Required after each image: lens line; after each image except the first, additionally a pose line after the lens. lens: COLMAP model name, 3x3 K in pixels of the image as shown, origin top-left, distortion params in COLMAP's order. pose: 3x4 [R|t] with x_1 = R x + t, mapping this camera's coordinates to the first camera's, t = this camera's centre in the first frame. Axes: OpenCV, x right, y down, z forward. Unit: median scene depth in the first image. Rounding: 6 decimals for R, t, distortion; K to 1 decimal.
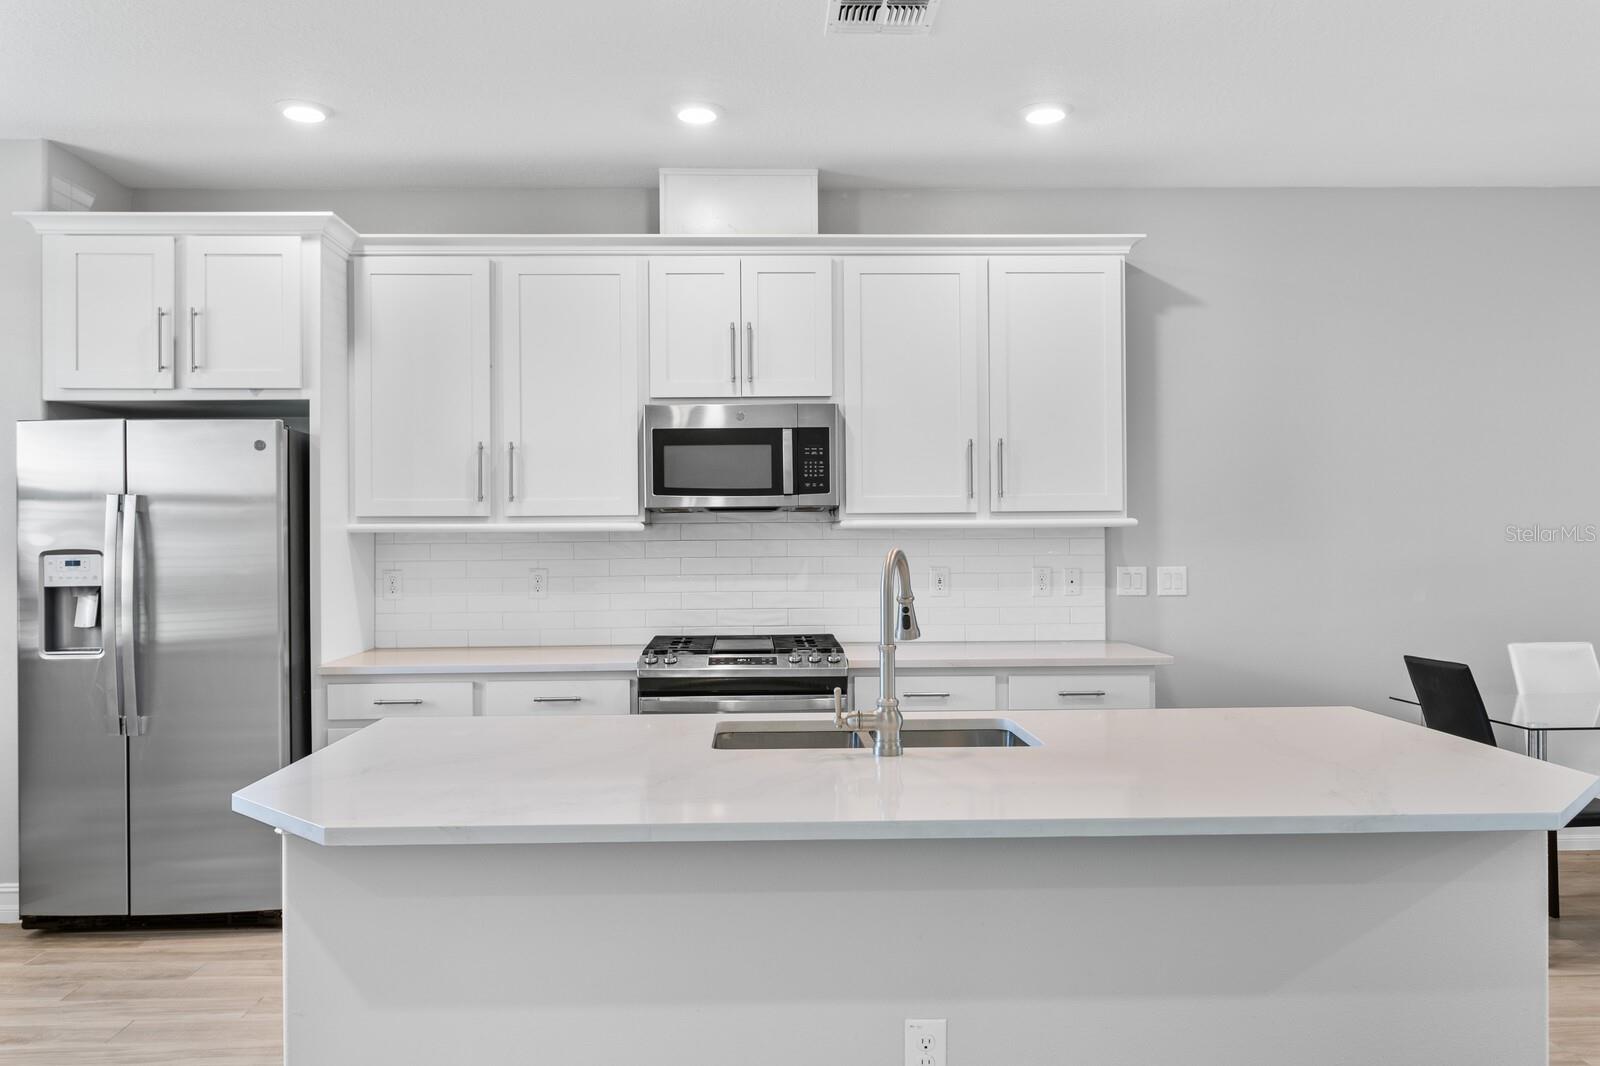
lens RADIAL K [[1168.4, 0, 778.5], [0, 1168.4, 536.5], [0, 0, 1]] dist [-0.006185, 0.004922]
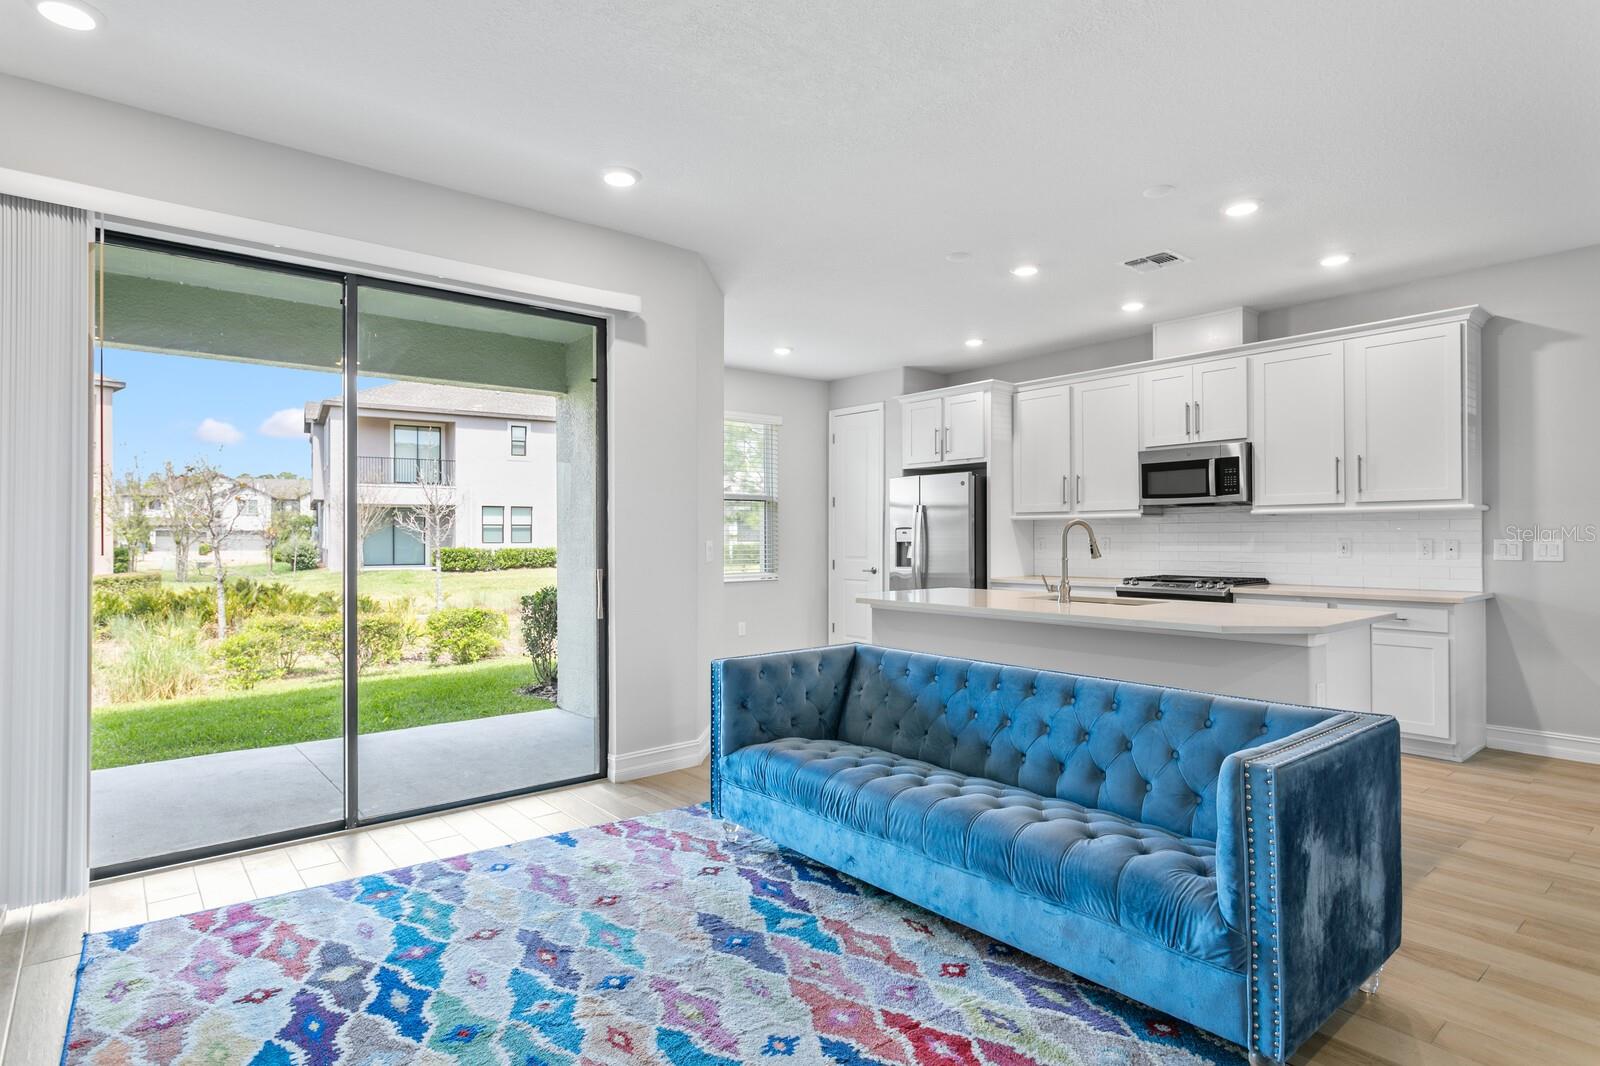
lens RADIAL K [[841.7, 0, 789.0], [0, 841.7, 533.6], [0, 0, 1]] dist [0.003103, 0.001881]
pose [[0.612695, 0.001126, -0.790318, 0.622226], [-0.001111, 0.999999, 0.000563, 0.021333], [0.790318, 0.000533, 0.612696, -0.296093]]
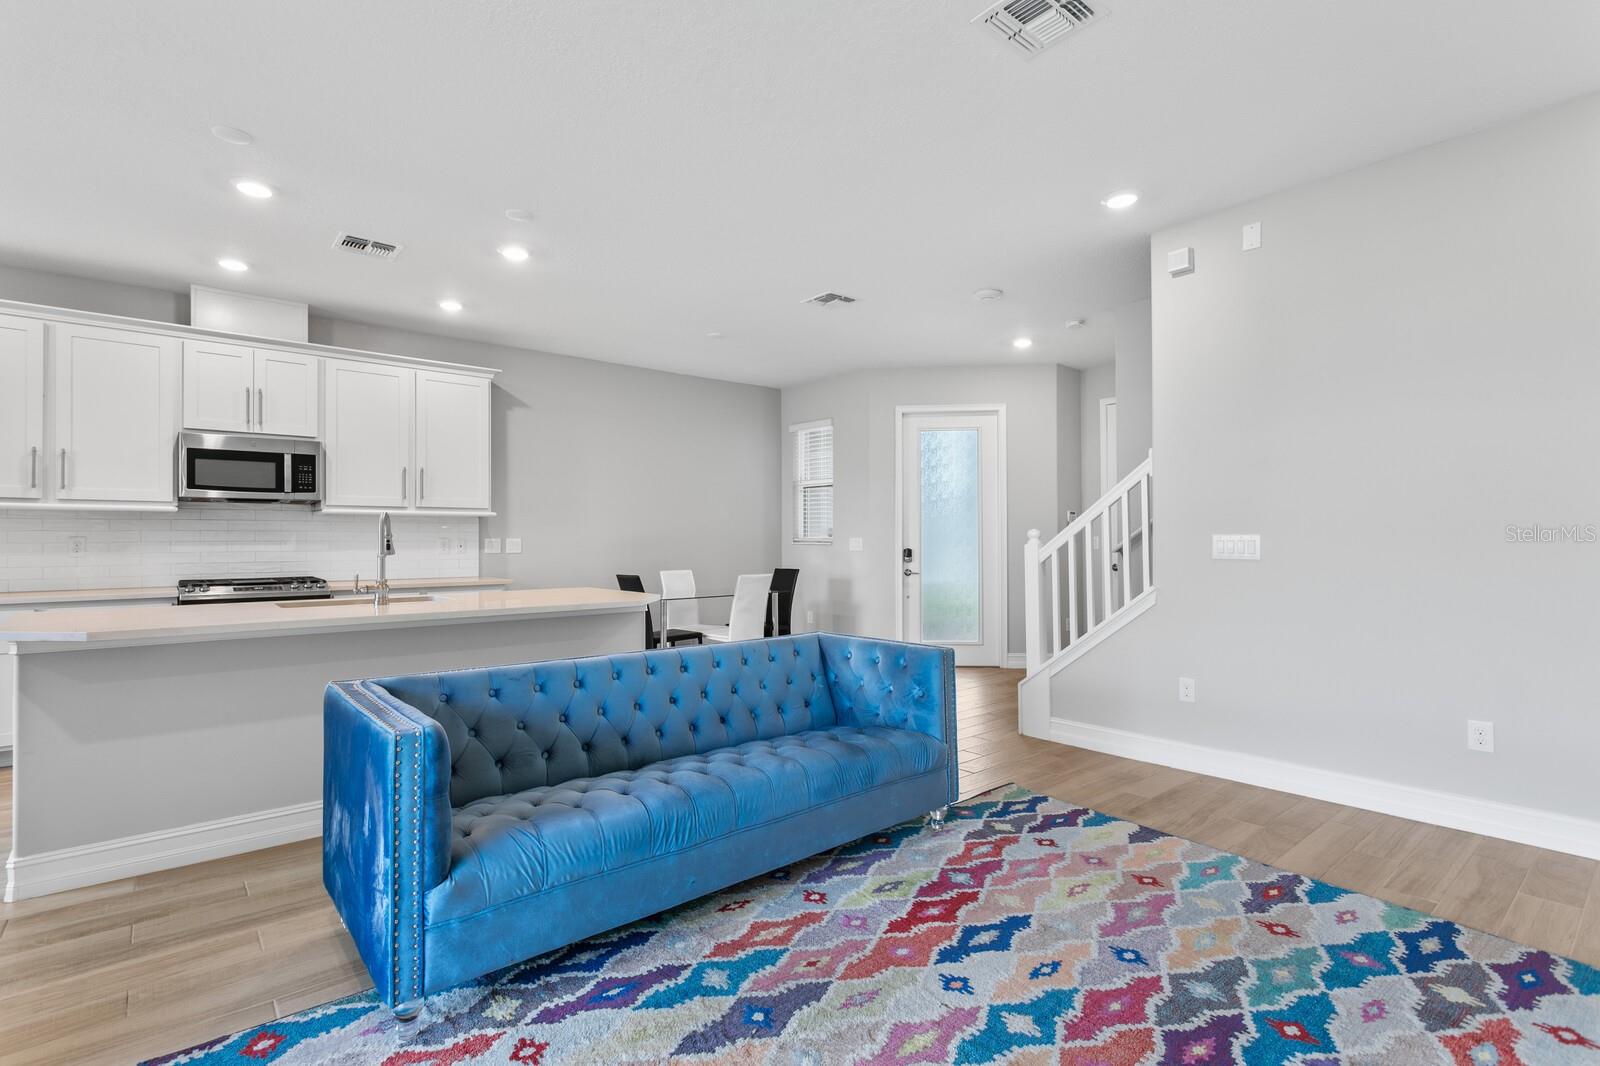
lens RADIAL K [[754.7, 0, 783.7], [0, 754.7, 529.5], [0, 0, 1]] dist [-0.000125, 0.001535]
pose [[0.786671, 0.013345, 0.617229, -0.100664], [-0.001154, 0.999796, -0.020146, 0.039299], [-0.617372, 0.015136, 0.786526, -0.312156]]
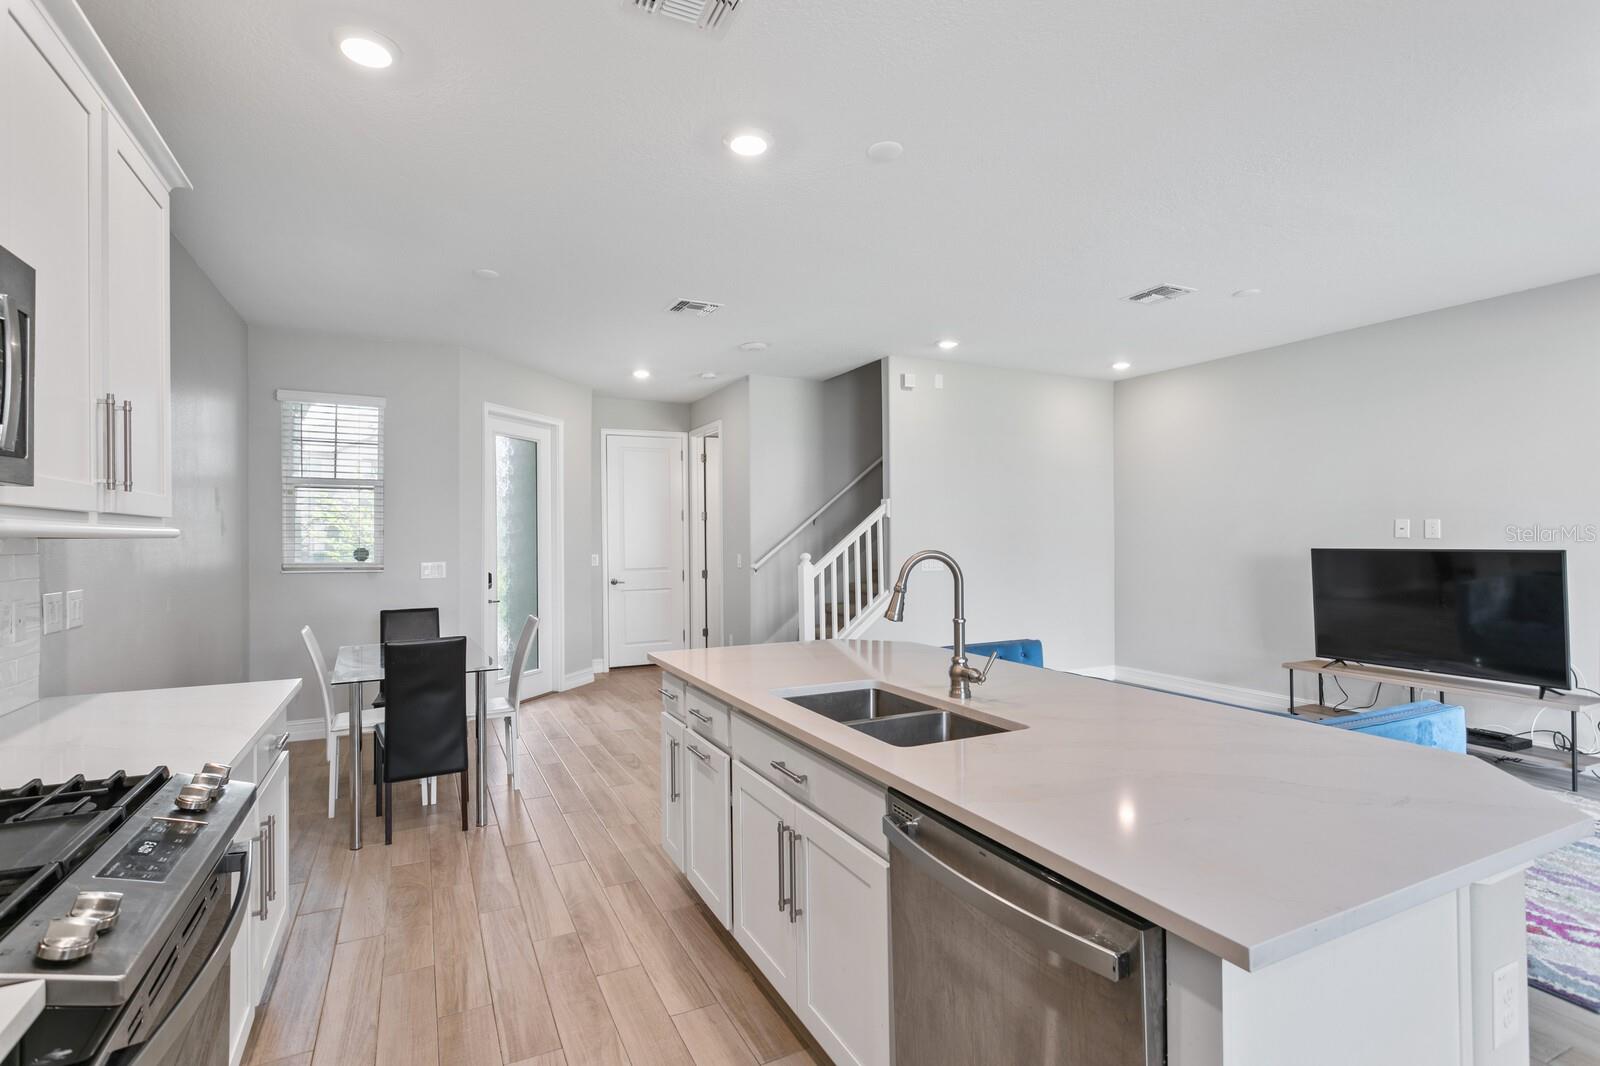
lens RADIAL K [[754.7, 0, 795.0], [0, 754.7, 535.0], [0, 0, 1]] dist [-0.000125, 0.001535]
pose [[-0.425525, 0.013630, 0.904844, -0.353159], [0.011136, 0.999890, -0.009825, -0.000730], [-0.904878, 0.005896, -0.425630, 0.856053]]
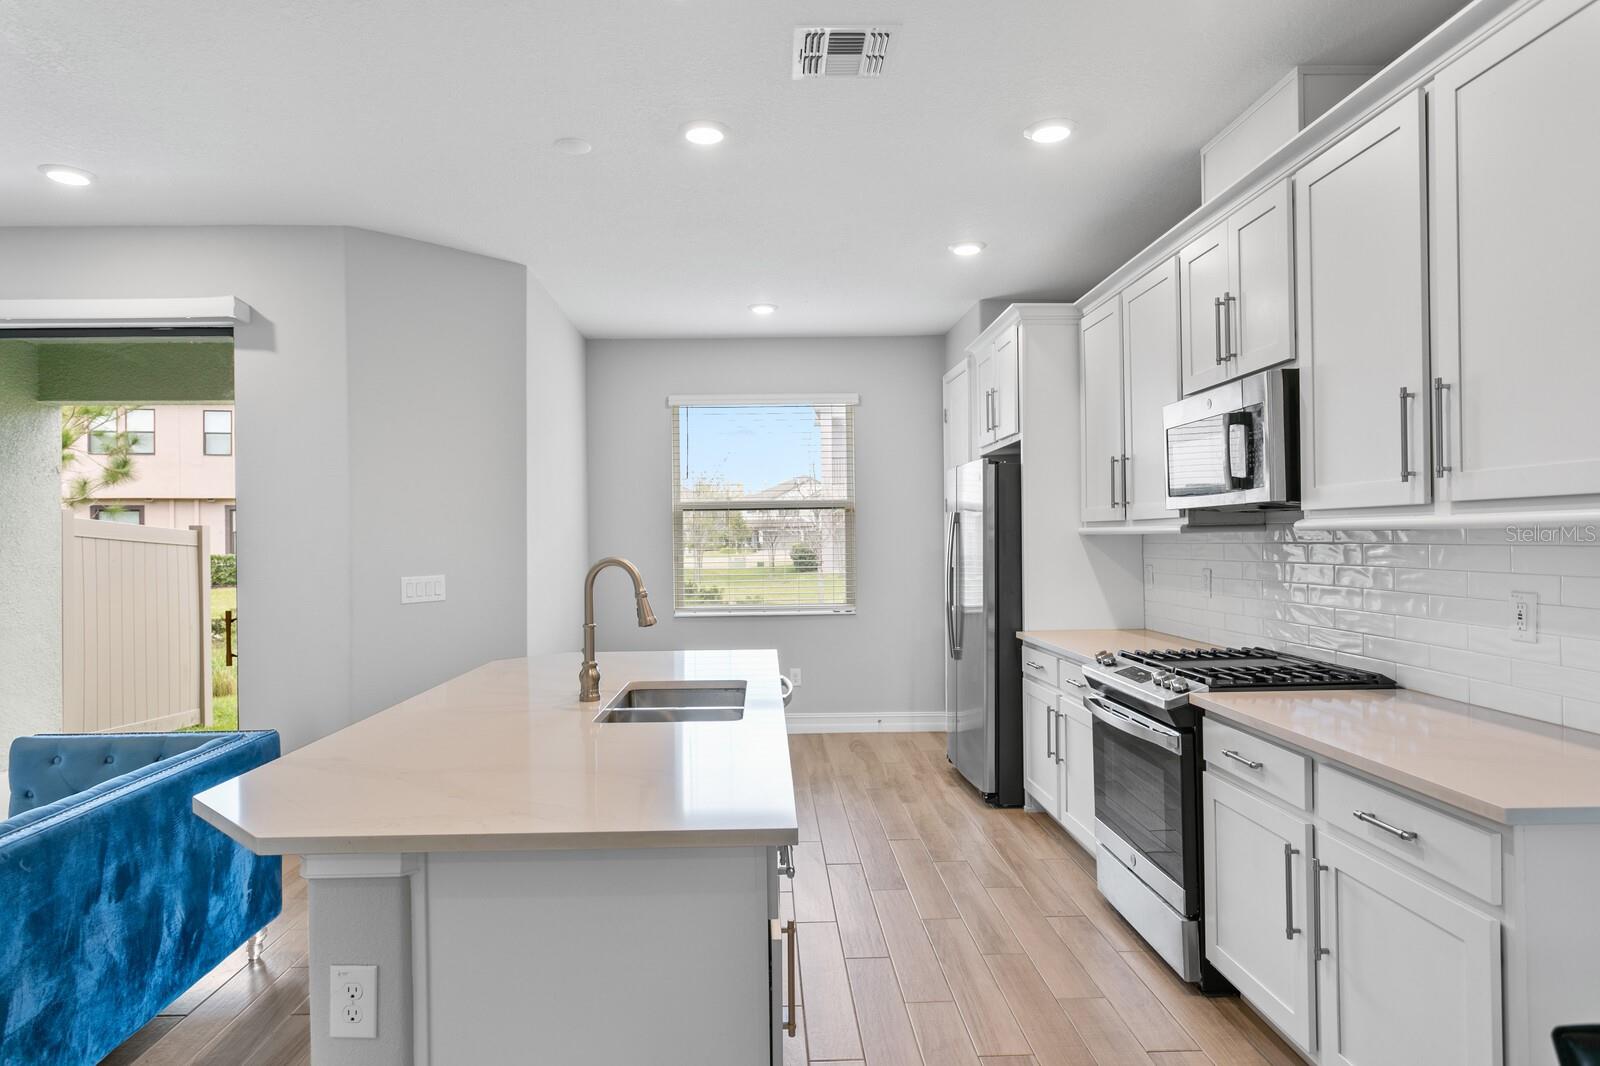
lens RADIAL K [[945.0, 0, 785.5], [0, 945.0, 533.1], [0, 0, 1]] dist [-0.004812, 0.005848]
pose [[-0.006624, 0.001418, -0.999977, 0.679568], [0.011987, 0.999927, 0.001338, -0.010321], [0.999906, -0.011977, -0.006641, 0.680280]]
